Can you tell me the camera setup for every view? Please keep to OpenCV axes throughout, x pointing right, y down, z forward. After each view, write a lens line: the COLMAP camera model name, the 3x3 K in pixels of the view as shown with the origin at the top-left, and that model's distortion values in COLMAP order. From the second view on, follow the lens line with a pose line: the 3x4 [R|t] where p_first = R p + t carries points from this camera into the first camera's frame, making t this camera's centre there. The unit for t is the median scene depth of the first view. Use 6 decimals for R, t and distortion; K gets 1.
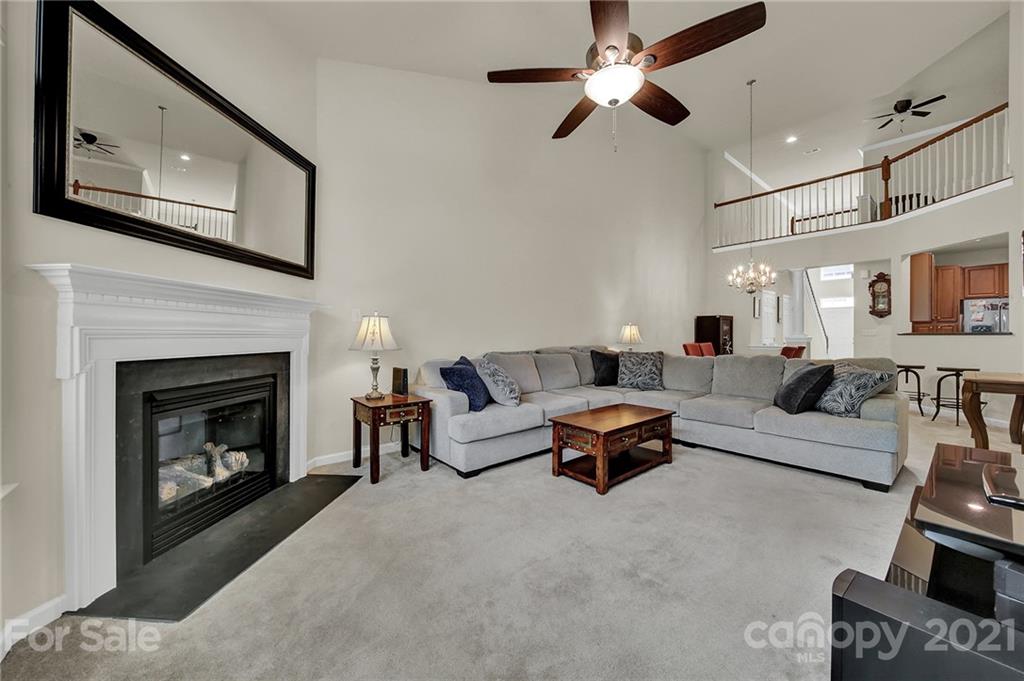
lens RADIAL K [[374.6, 0, 510.0], [0, 374.6, 333.0], [0, 0, 1]] dist [-0.002496, -0.000339]
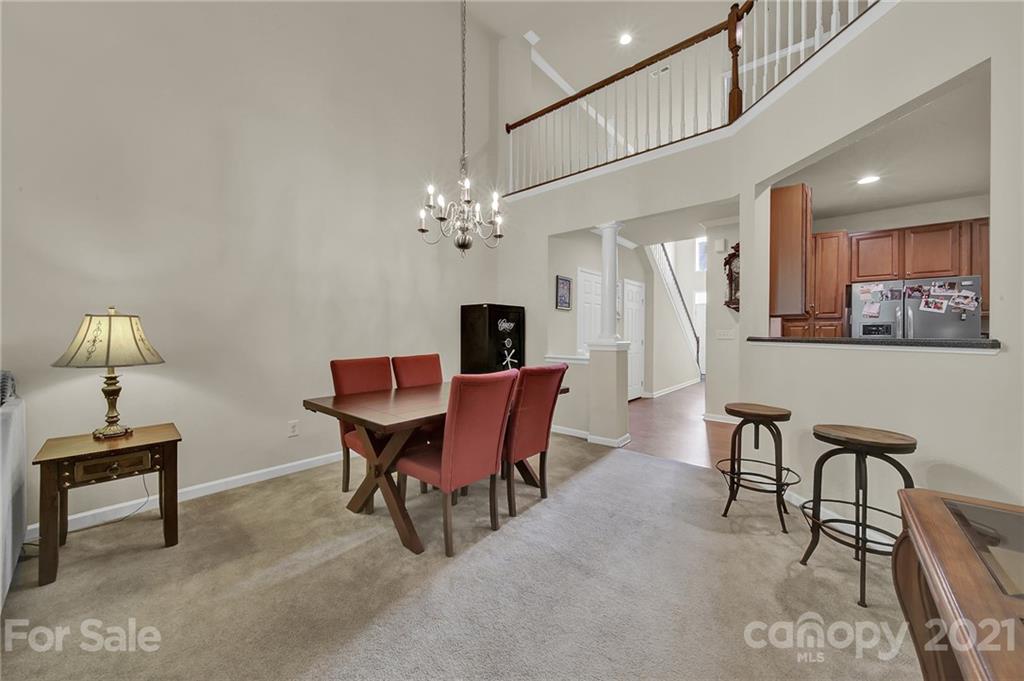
lens RADIAL K [[374.6, 0, 513.7], [0, 374.6, 340.4], [0, 0, 1]] dist [-0.002496, -0.000339]
pose [[0.985093, -0.008046, 0.171837, 0.554383], [0.006041, 0.999907, 0.012191, -0.005713], [-0.171919, -0.010971, 0.985050, 0.482780]]
